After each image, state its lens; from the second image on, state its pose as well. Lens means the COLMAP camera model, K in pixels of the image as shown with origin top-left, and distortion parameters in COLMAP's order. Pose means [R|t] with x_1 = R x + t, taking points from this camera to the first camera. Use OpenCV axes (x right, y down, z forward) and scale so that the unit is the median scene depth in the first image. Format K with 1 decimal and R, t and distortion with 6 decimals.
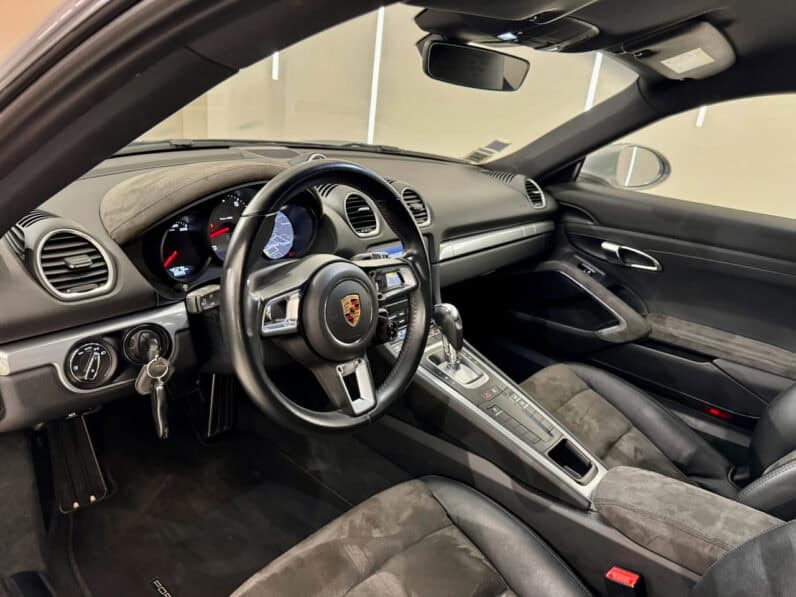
lens RADIAL K [[560.9, 0, 398.7], [0, 560.9, 296.1], [0, 0, 1]] dist [0.030026, -0.044505]
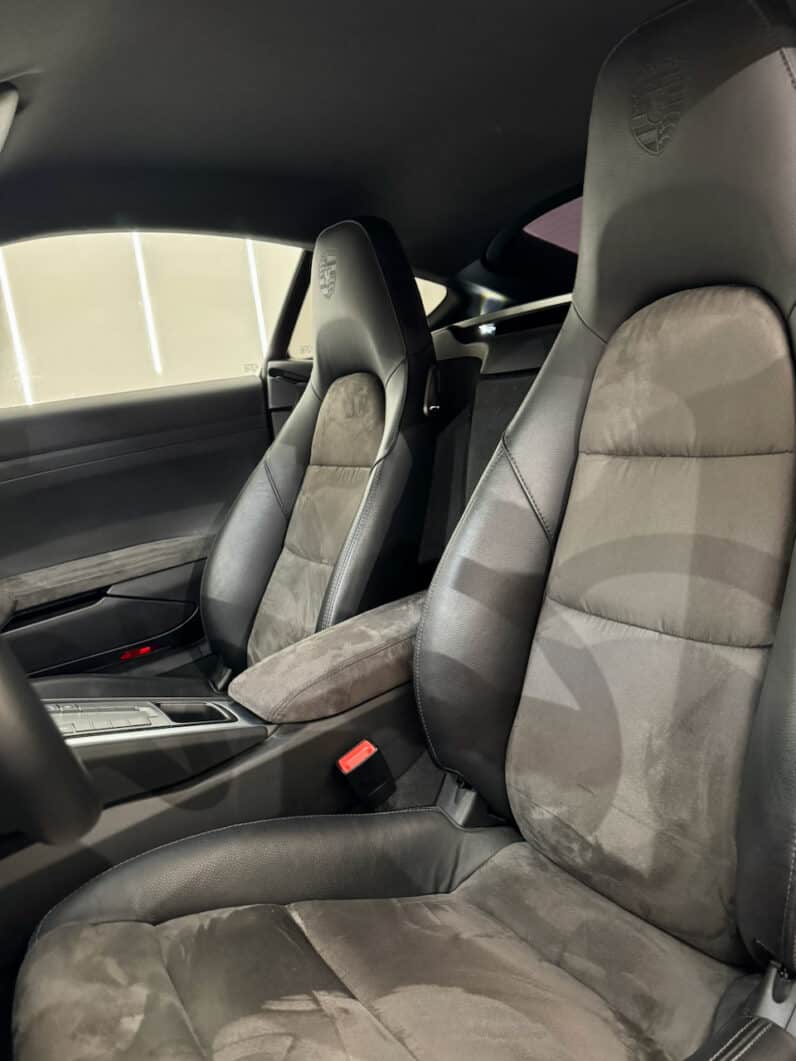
lens RADIAL K [[747.6, 0, 392.4], [0, 747.6, 526.6], [0, 0, 1]] dist [0.030026, -0.044505]
pose [[0.249897, -0.321315, 0.913405, -0.257315], [0.466586, 0.866548, 0.177179, 0.038849], [-0.848439, 0.381906, 0.366469, 0.277395]]
